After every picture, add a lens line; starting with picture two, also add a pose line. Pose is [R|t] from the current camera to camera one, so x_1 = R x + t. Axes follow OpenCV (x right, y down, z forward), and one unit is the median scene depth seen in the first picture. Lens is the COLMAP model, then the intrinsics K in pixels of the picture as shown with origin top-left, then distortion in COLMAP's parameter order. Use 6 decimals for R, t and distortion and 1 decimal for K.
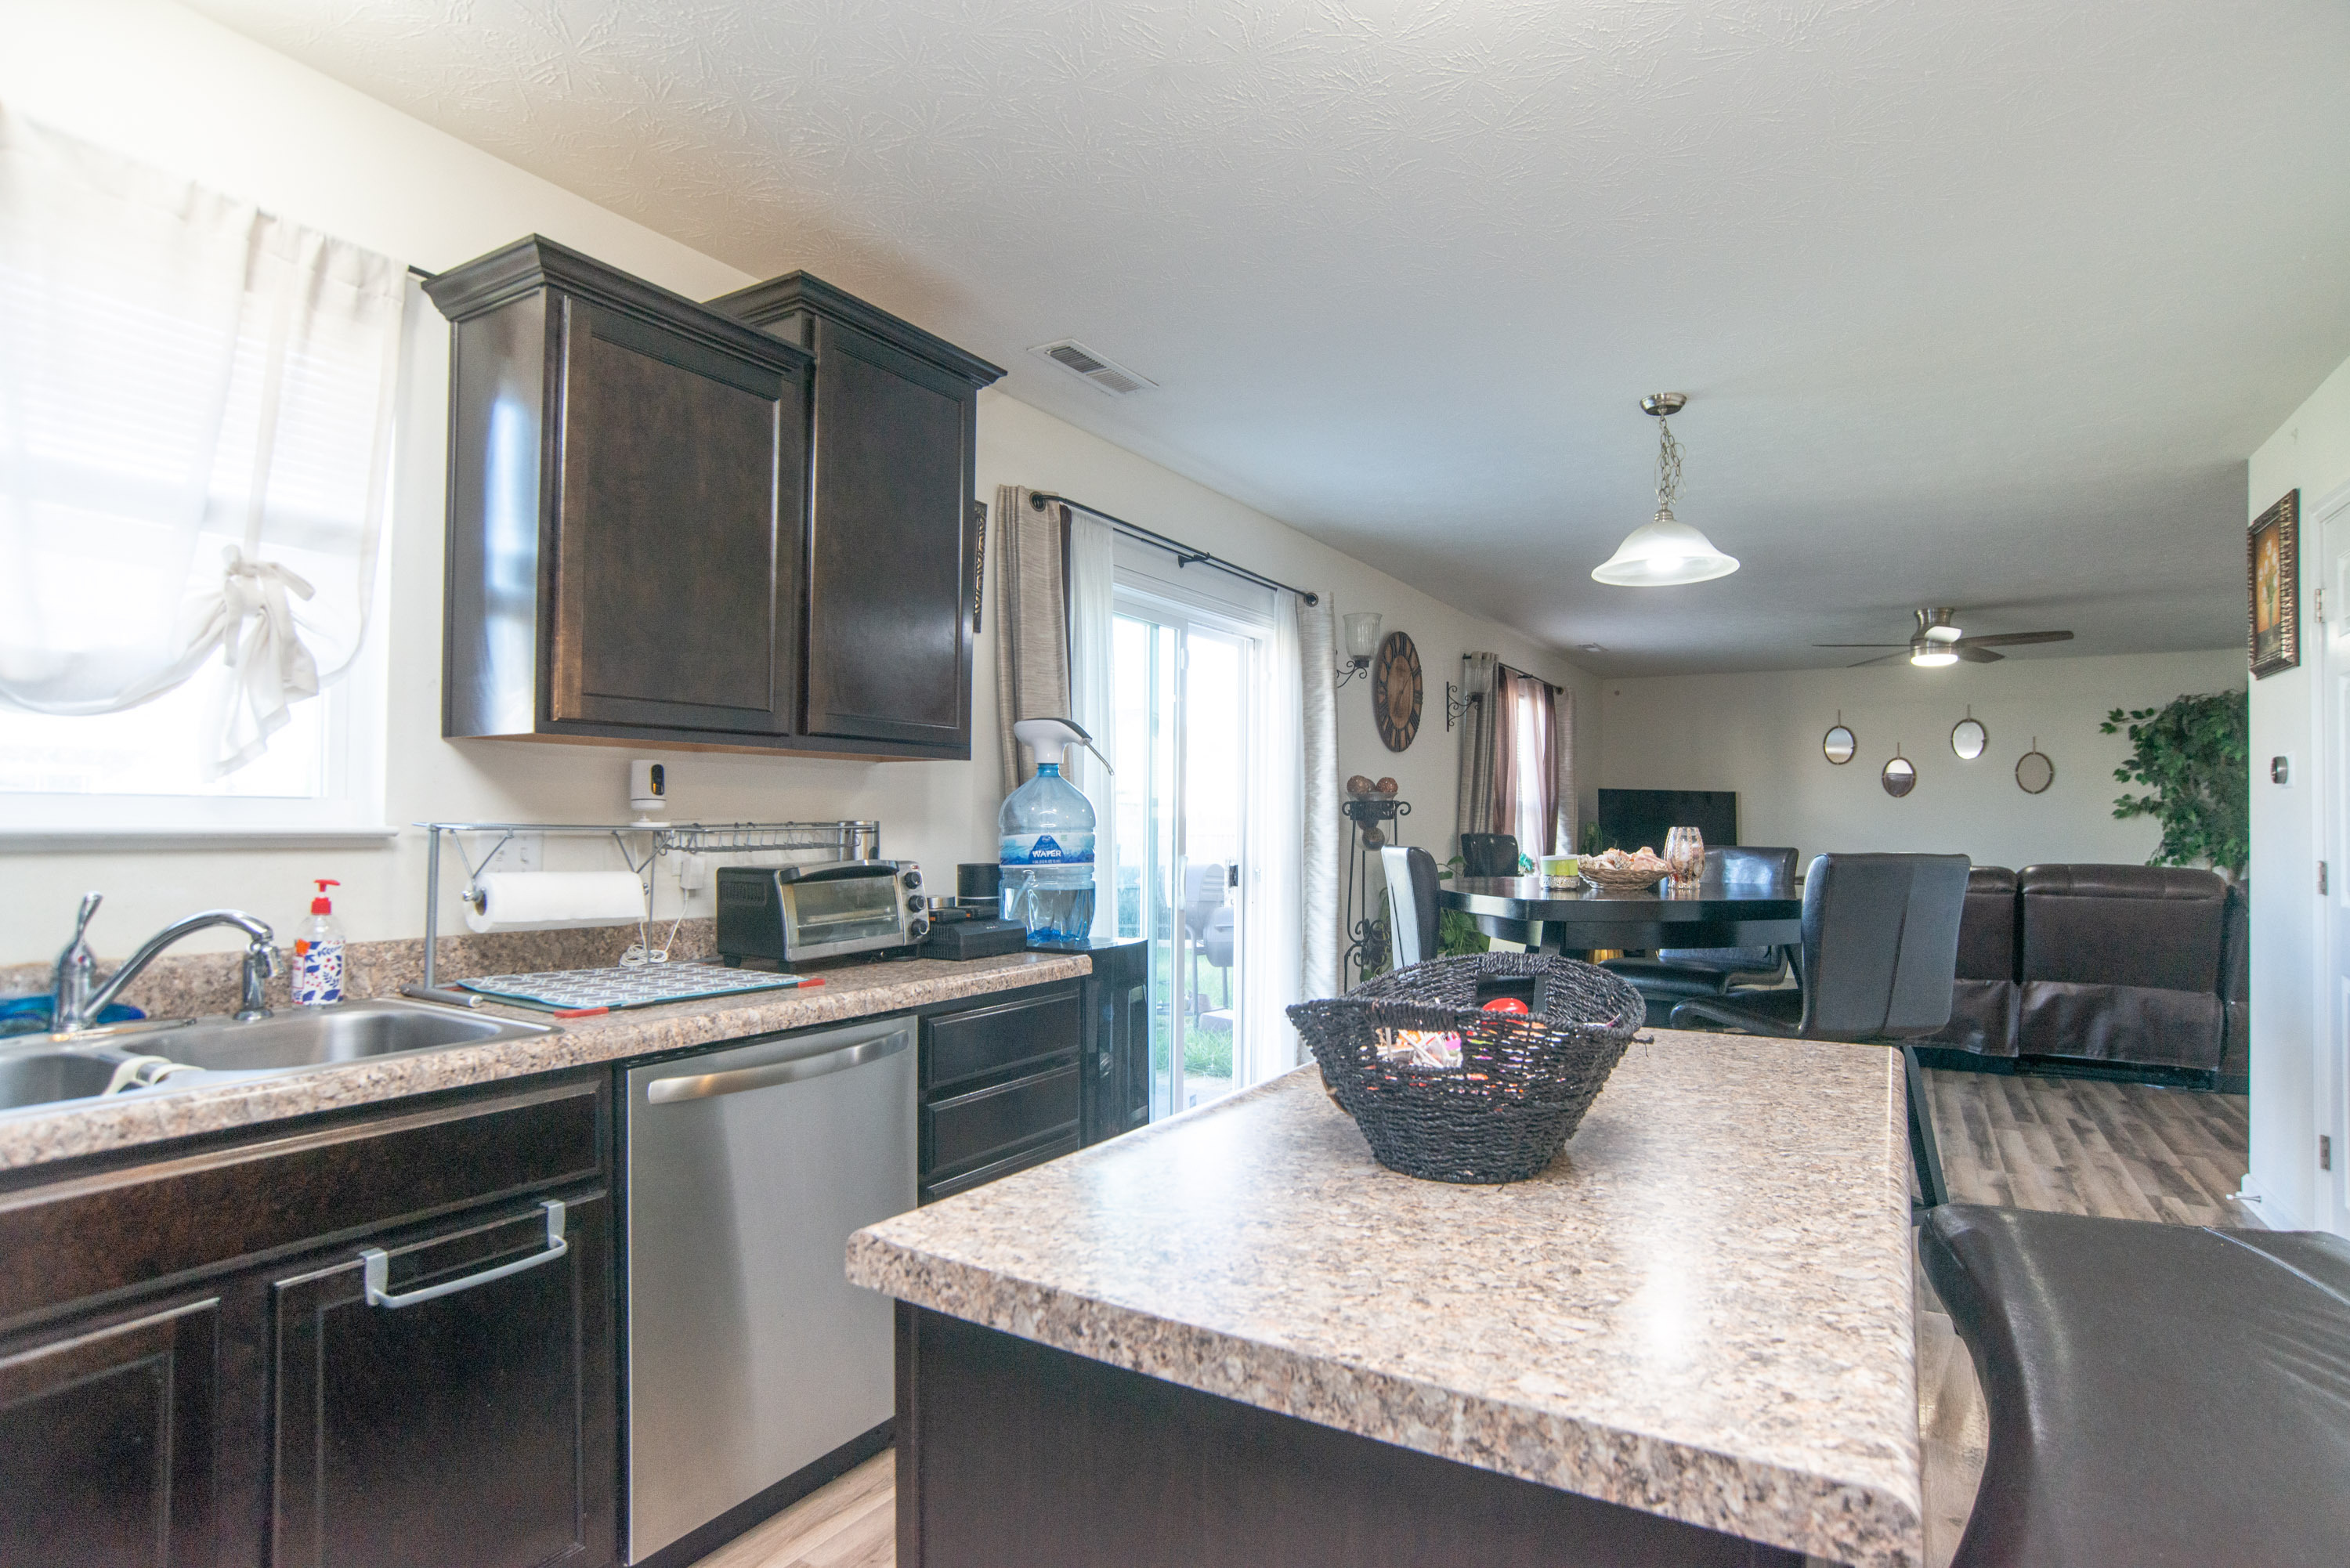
lens RADIAL K [[1195.1, 0, 1205.2], [0, 1195.1, 806.0], [0, 0, 1]] dist [-0.087158, 0.050166]
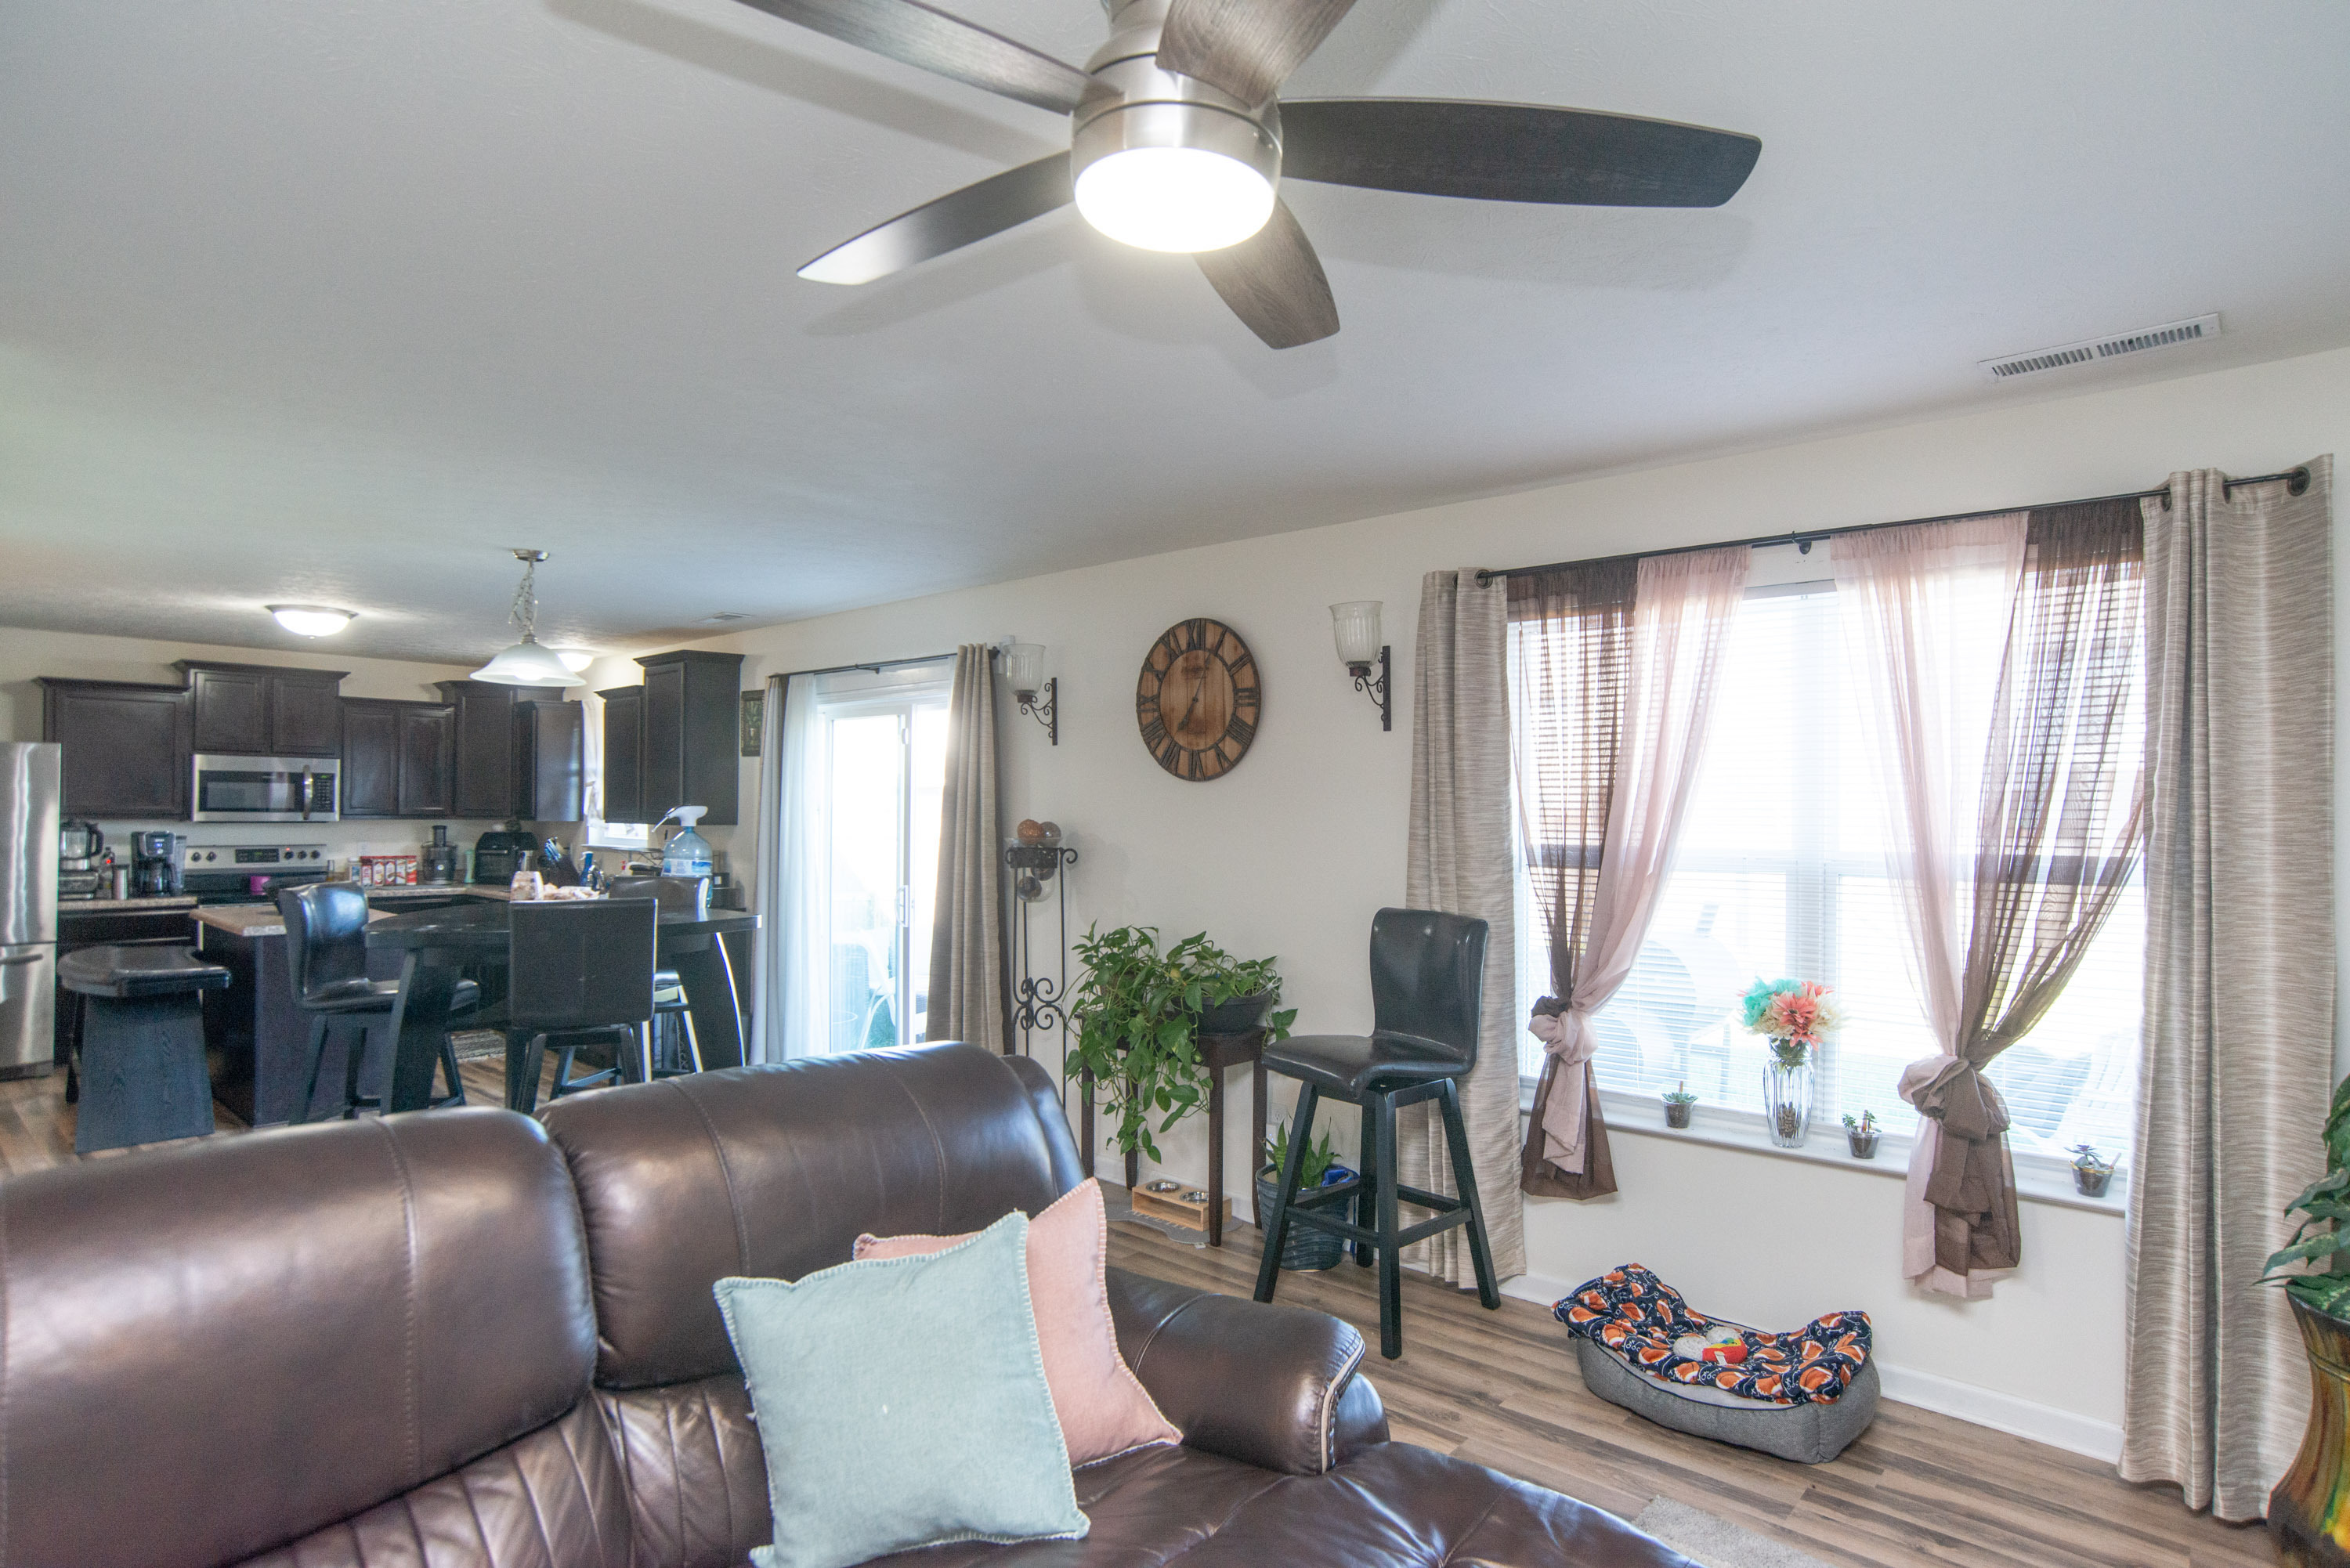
lens RADIAL K [[1215.2, 0, 1208.0], [0, 1215.2, 803.9], [0, 0, 1]] dist [-0.090002, 0.051214]
pose [[-0.168770, -0.012876, -0.985571, 2.649929], [0.003113, 0.999903, -0.013597, -0.061752], [0.985650, -0.005362, -0.168714, 3.313335]]
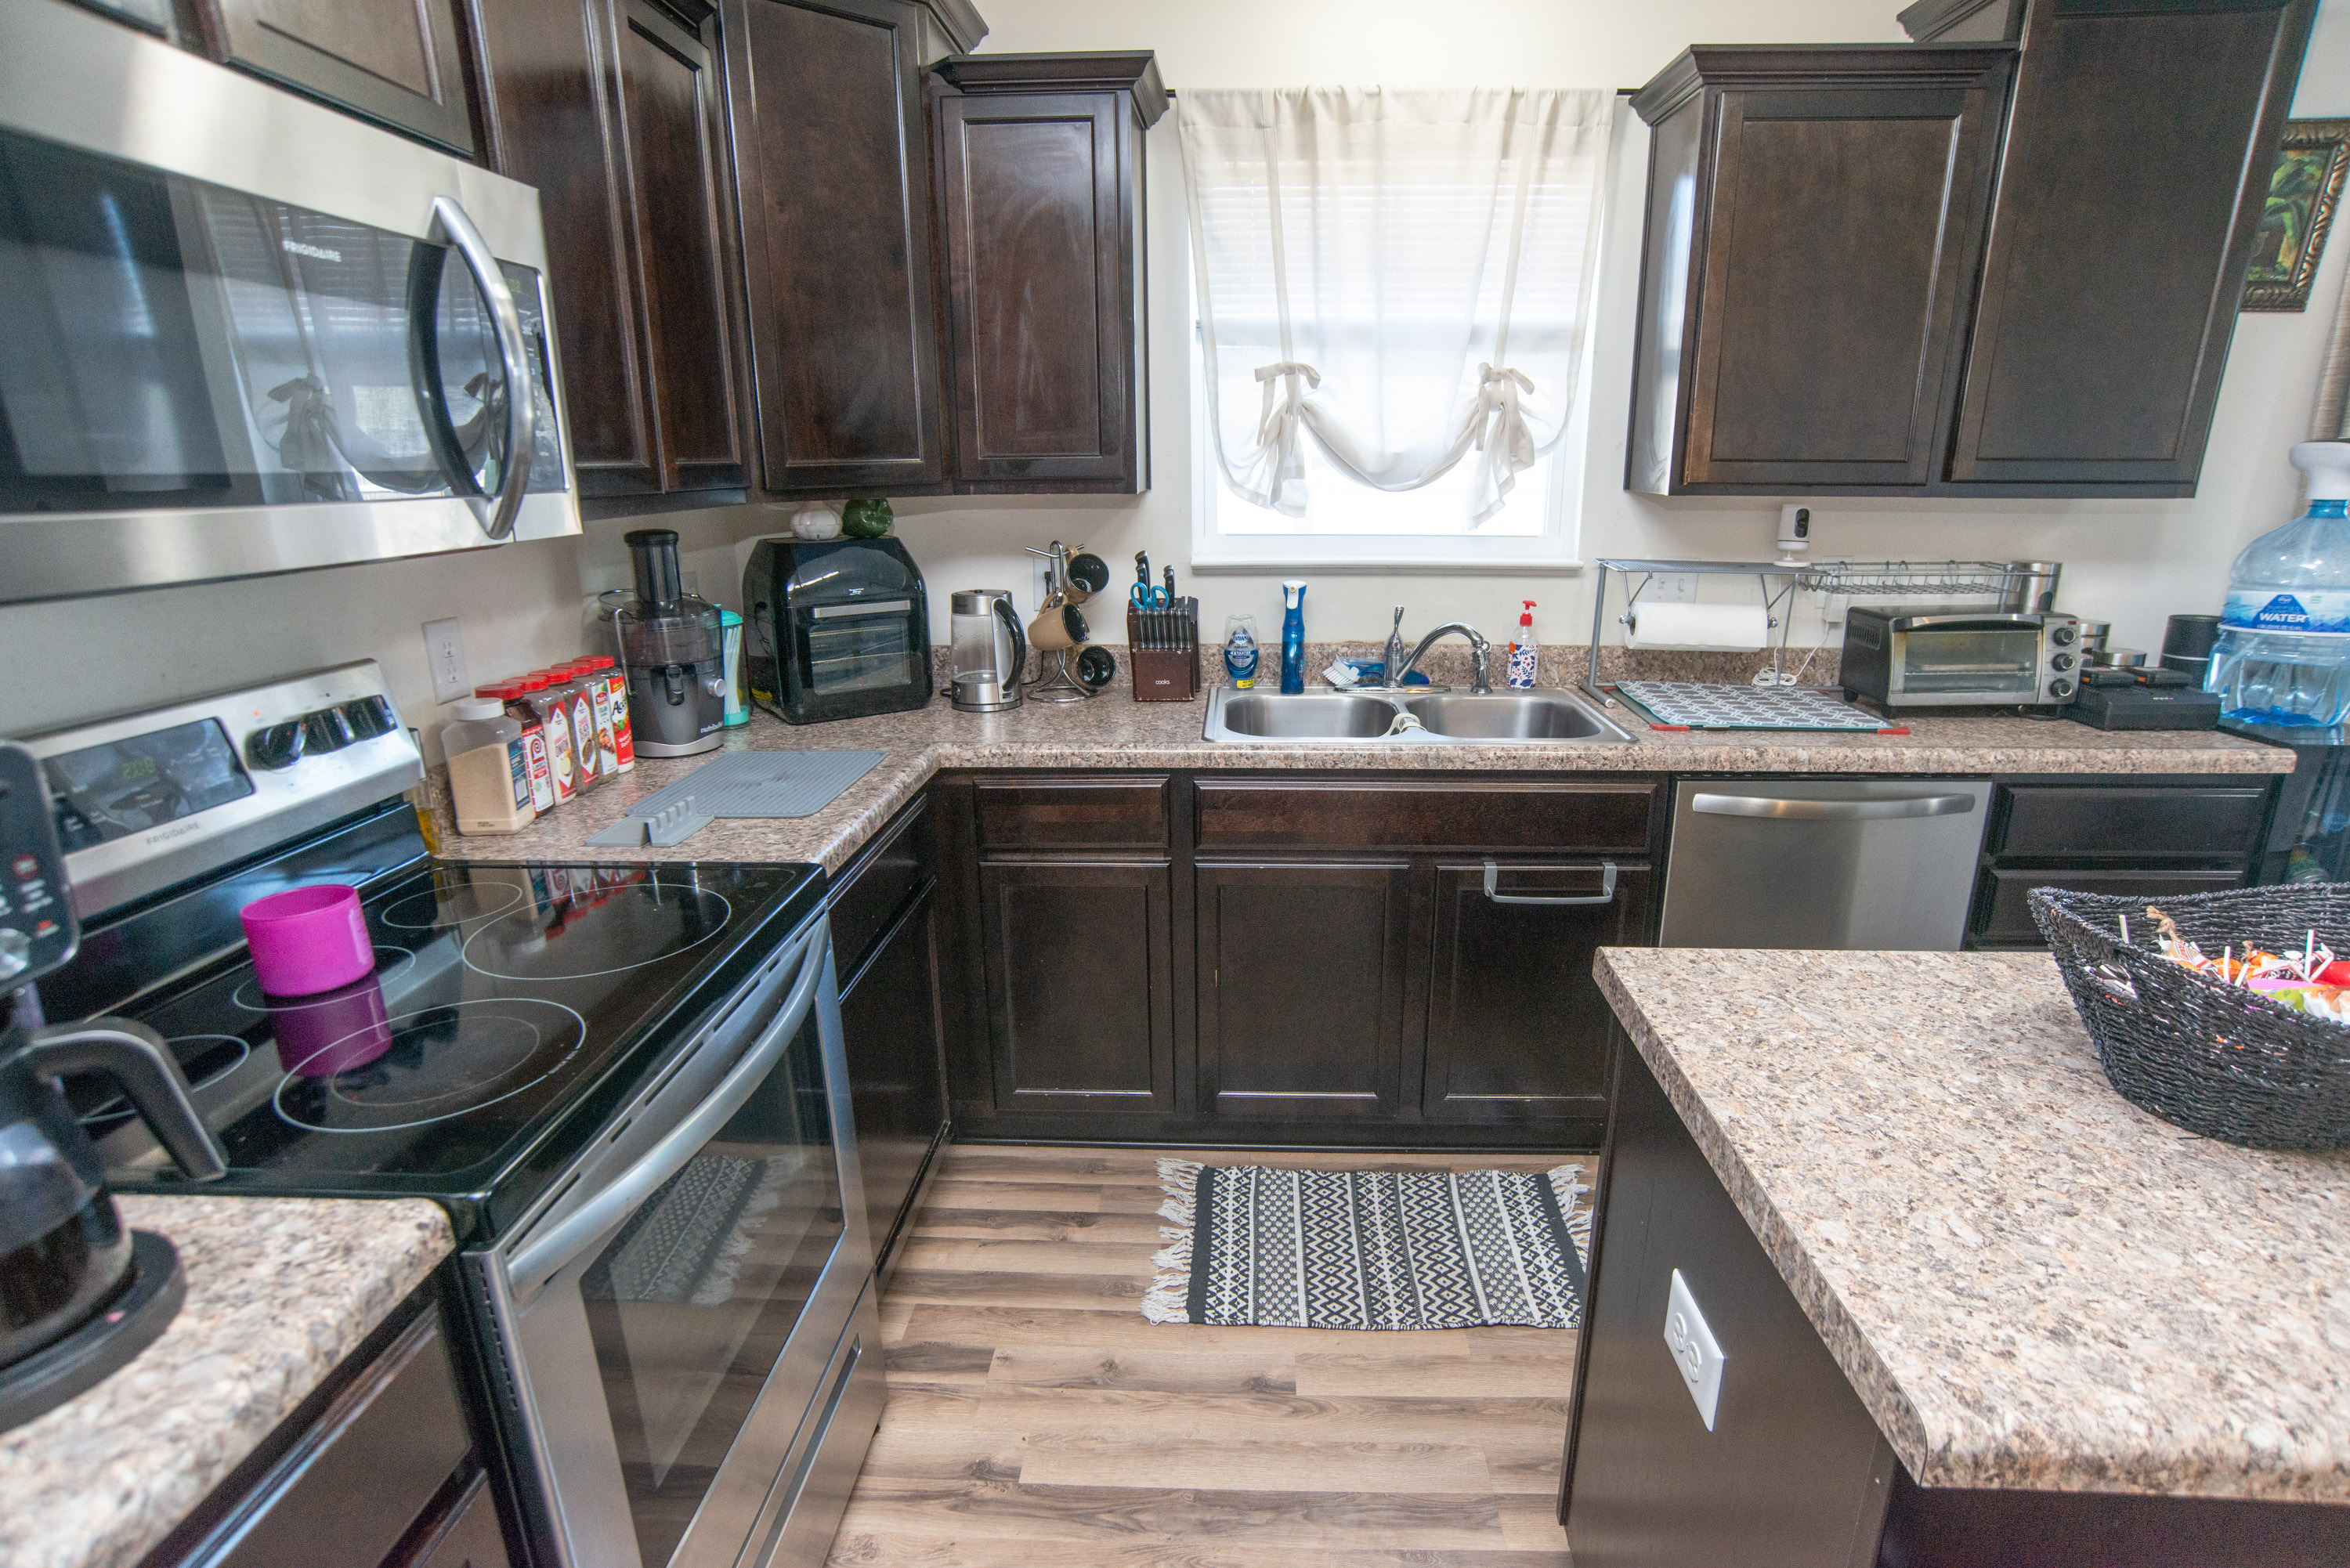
lens RADIAL K [[1195.1, 0, 1205.2], [0, 1195.1, 806.0], [0, 0, 1]] dist [-0.087158, 0.050166]
pose [[0.478579, 0.242607, -0.843863, 0.295426], [0.018097, 0.958141, 0.285725, -0.105228], [0.877858, -0.152013, 0.454156, -0.036202]]
